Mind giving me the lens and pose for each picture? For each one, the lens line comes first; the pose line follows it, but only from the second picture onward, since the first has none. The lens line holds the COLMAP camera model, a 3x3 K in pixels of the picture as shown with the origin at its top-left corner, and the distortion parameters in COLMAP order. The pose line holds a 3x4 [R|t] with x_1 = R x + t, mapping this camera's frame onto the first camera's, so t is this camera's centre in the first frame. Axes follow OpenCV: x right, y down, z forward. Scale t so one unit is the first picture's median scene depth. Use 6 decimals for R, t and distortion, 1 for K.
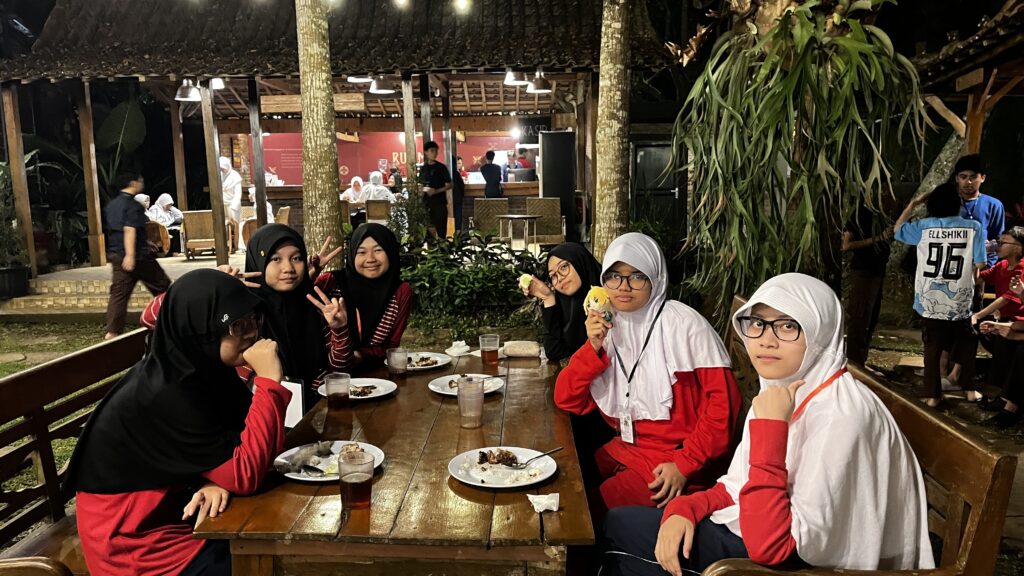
lens RADIAL K [[787.3, 0, 513.2], [0, 787.3, 290.6], [0, 0, 1]] dist [0.034768, -0.025681]
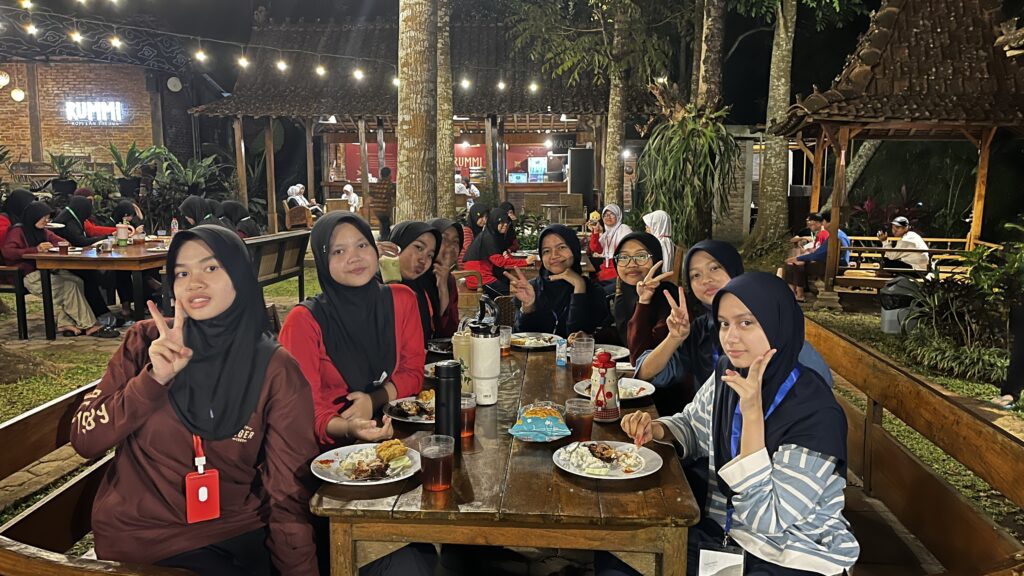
lens RADIAL K [[787.3, 0, 512.0], [0, 787.3, 287.2], [0, 0, 1]] dist [0.034768, -0.025681]
pose [[0.999590, 0.018955, -0.021438, -0.036317], [-0.018917, 0.999819, 0.001999, 0.054594], [0.021472, -0.001592, 0.999768, -0.460526]]
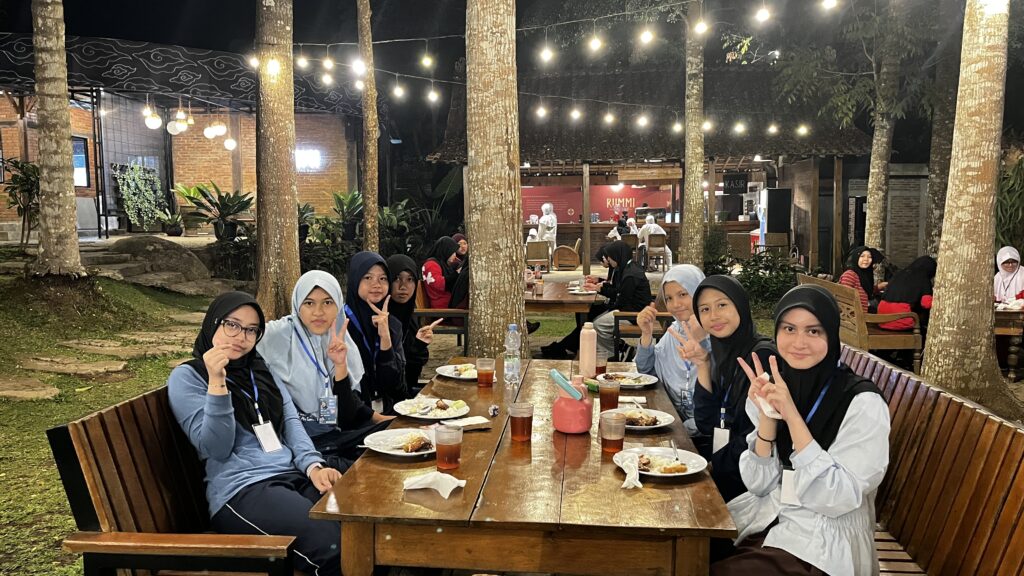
lens RADIAL K [[787.3, 0, 510.5], [0, 787.3, 288.6], [0, 0, 1]] dist [0.034768, -0.025681]
pose [[0.997885, 0.012657, -0.063760, -0.347221], [-0.015522, 0.998882, -0.044643, 0.057991], [0.063124, 0.045538, 0.996966, -0.491410]]
